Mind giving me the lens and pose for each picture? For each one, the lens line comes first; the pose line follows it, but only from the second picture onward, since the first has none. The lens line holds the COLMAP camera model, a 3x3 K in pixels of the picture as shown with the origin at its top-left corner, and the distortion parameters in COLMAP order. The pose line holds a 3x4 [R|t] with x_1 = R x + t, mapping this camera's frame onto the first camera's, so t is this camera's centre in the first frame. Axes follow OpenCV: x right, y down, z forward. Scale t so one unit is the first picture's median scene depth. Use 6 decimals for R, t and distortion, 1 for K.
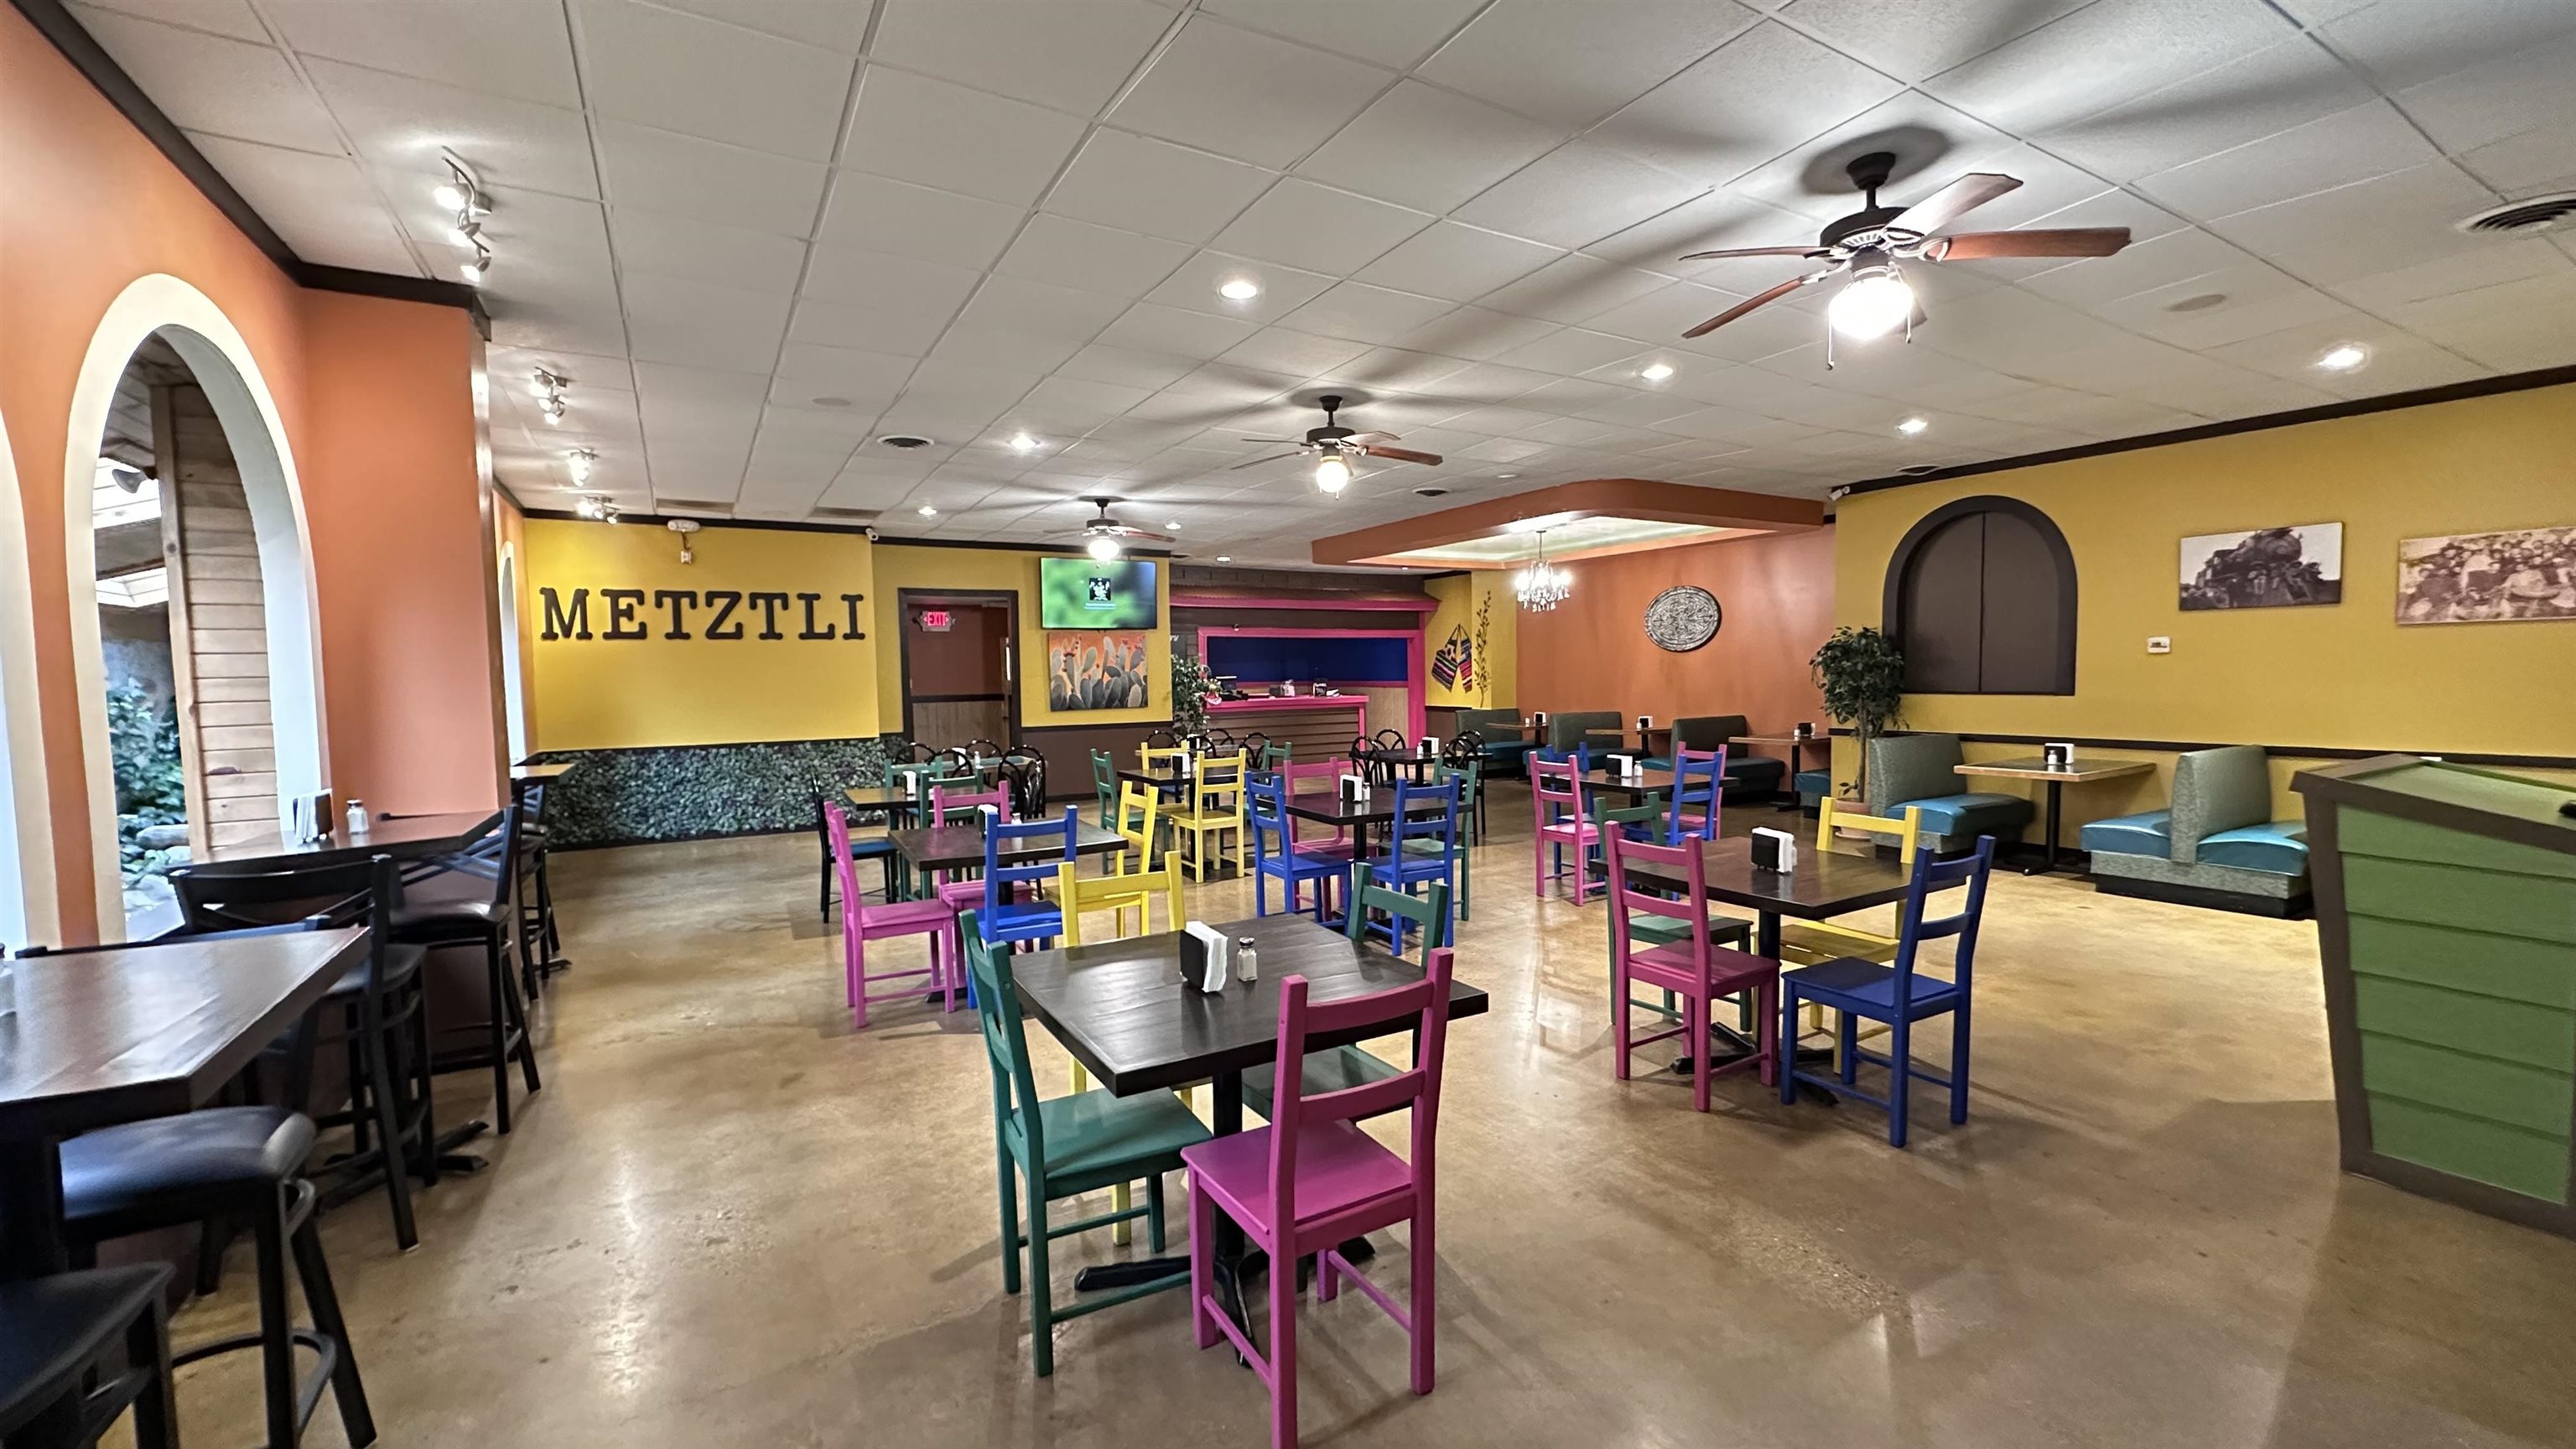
lens RADIAL K [[1026.9, 0, 1288.0], [0, 1026.9, 724.5], [0, 0, 1]] dist [-0.003372, -0.000007]
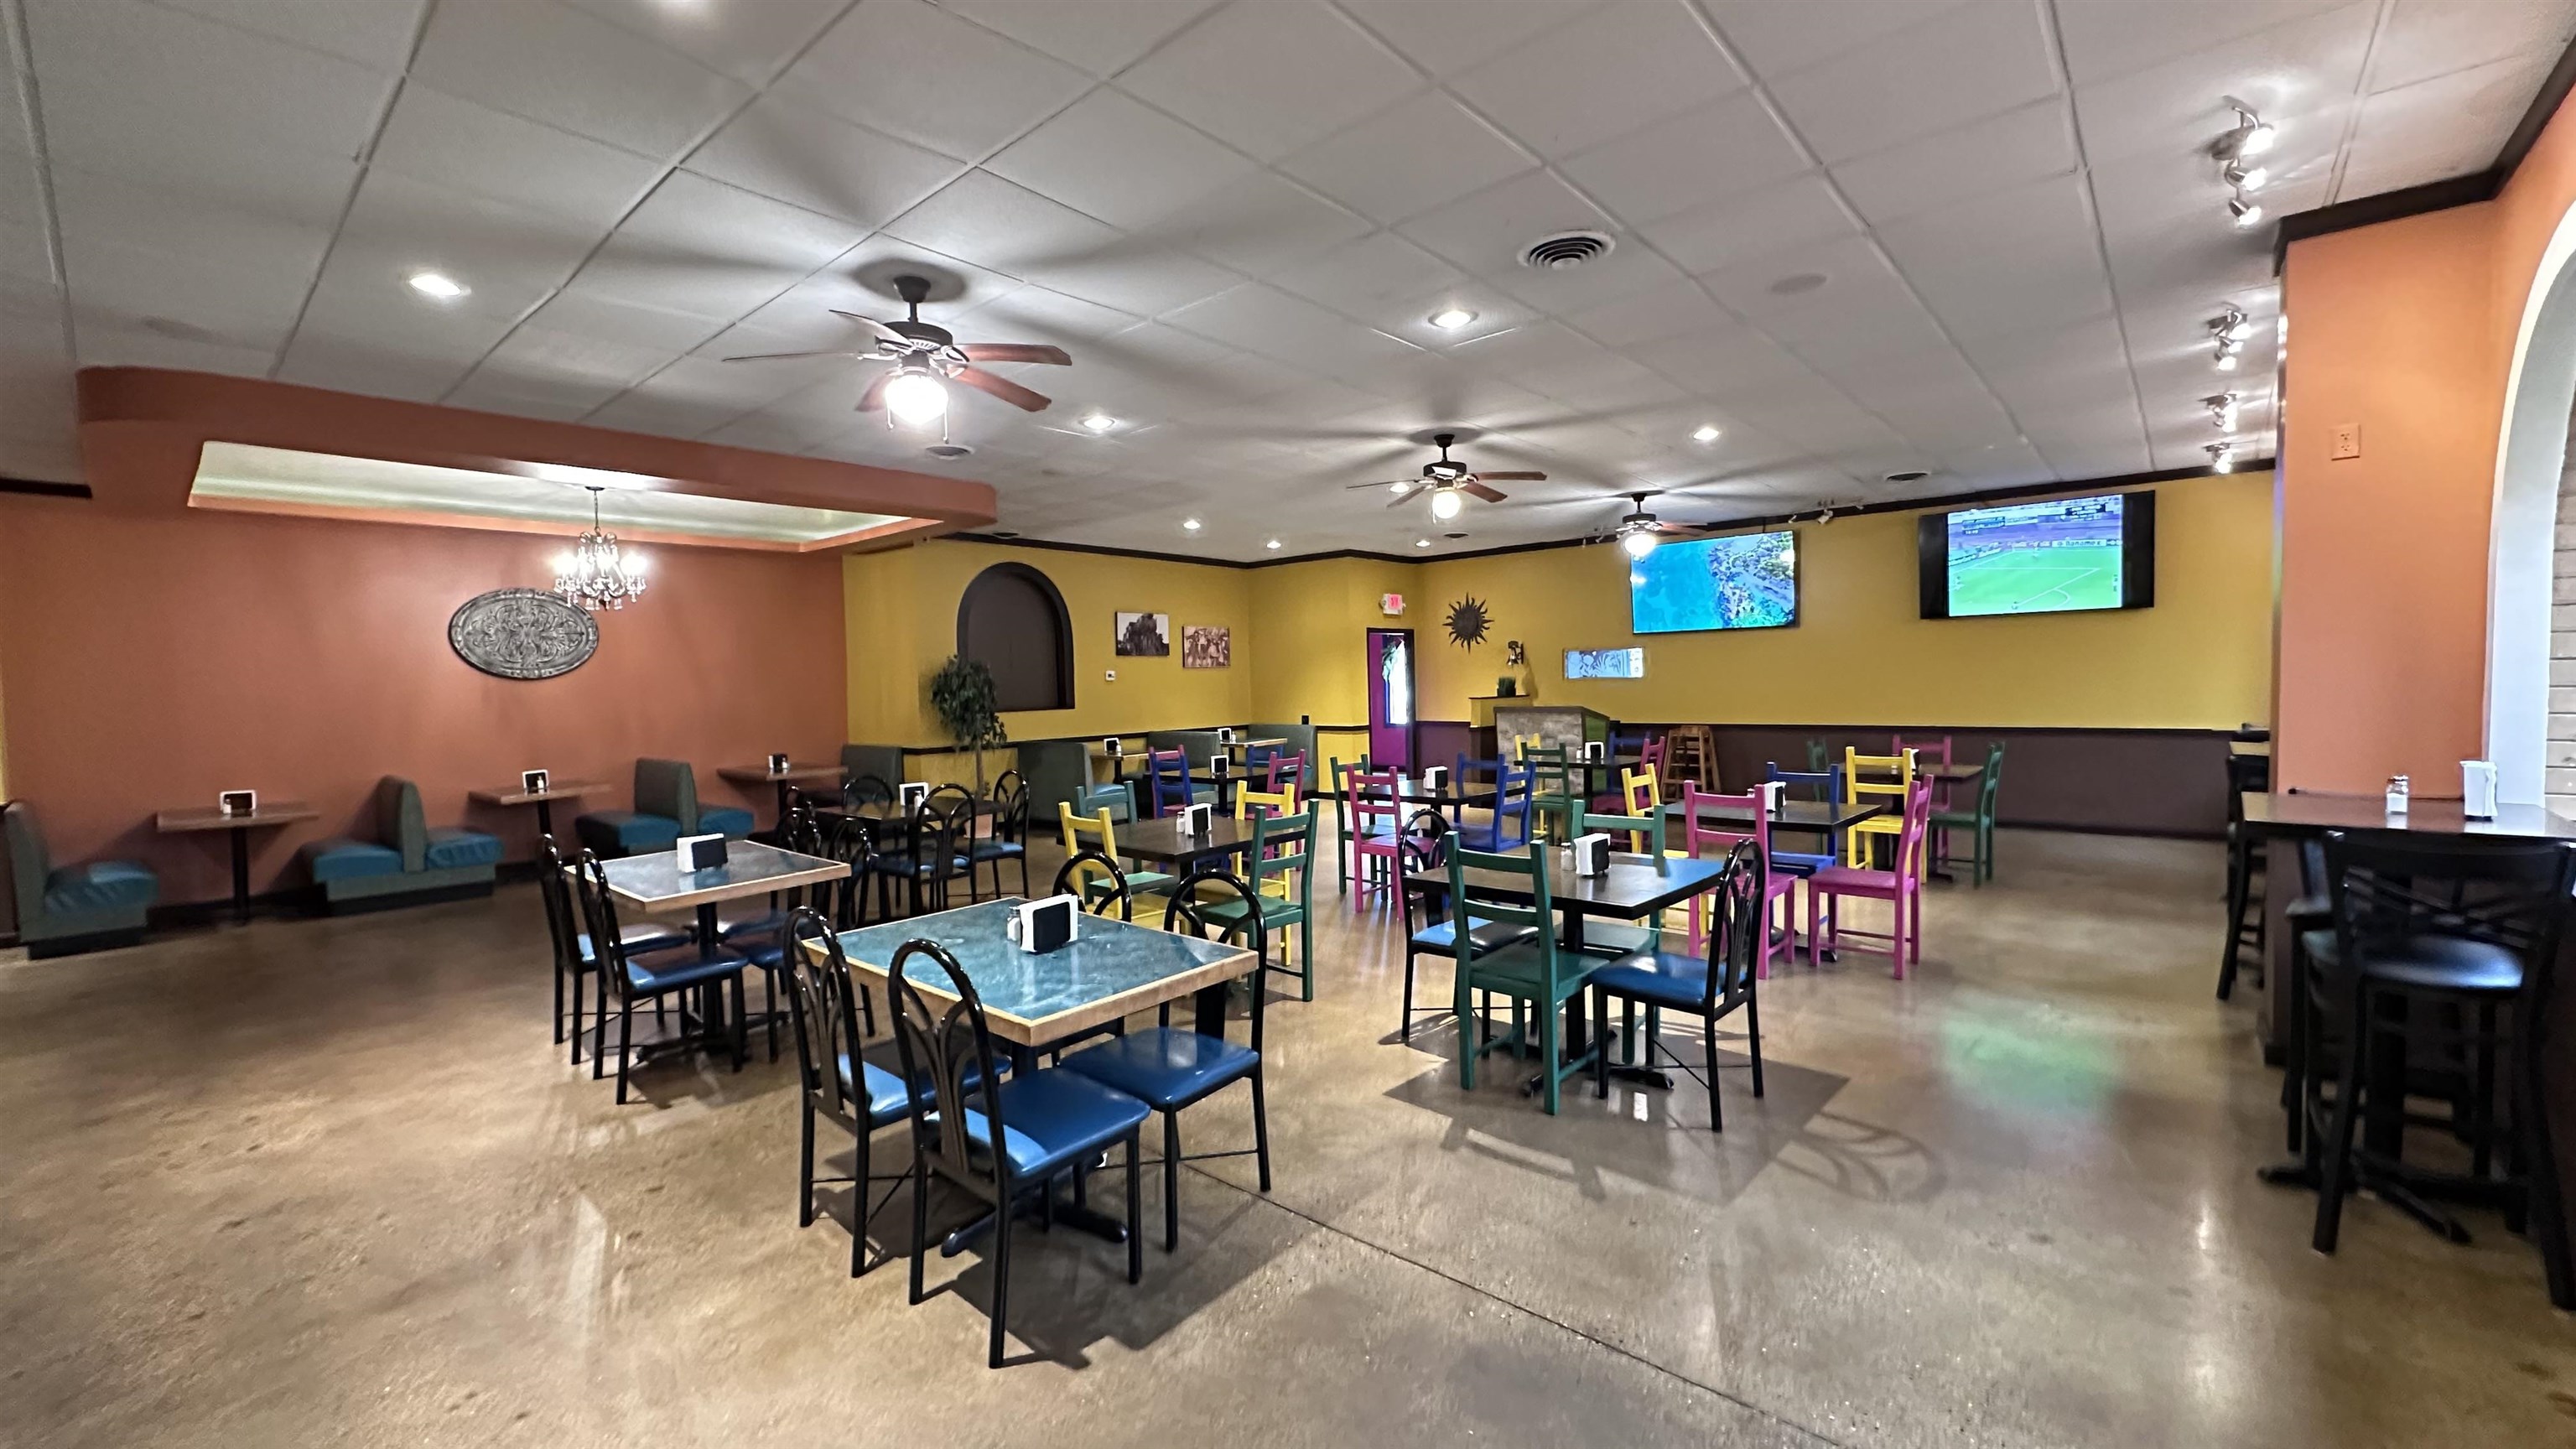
lens RADIAL K [[1026.9, 0, 1288.0], [0, 1026.9, 724.5], [0, 0, 1]] dist [-0.003372, -0.000007]
pose [[-0.275287, -0.021937, 0.961112, -0.859364], [0.074614, 0.996236, 0.044110, -0.053693], [-0.958462, 0.083855, -0.272614, 1.243499]]
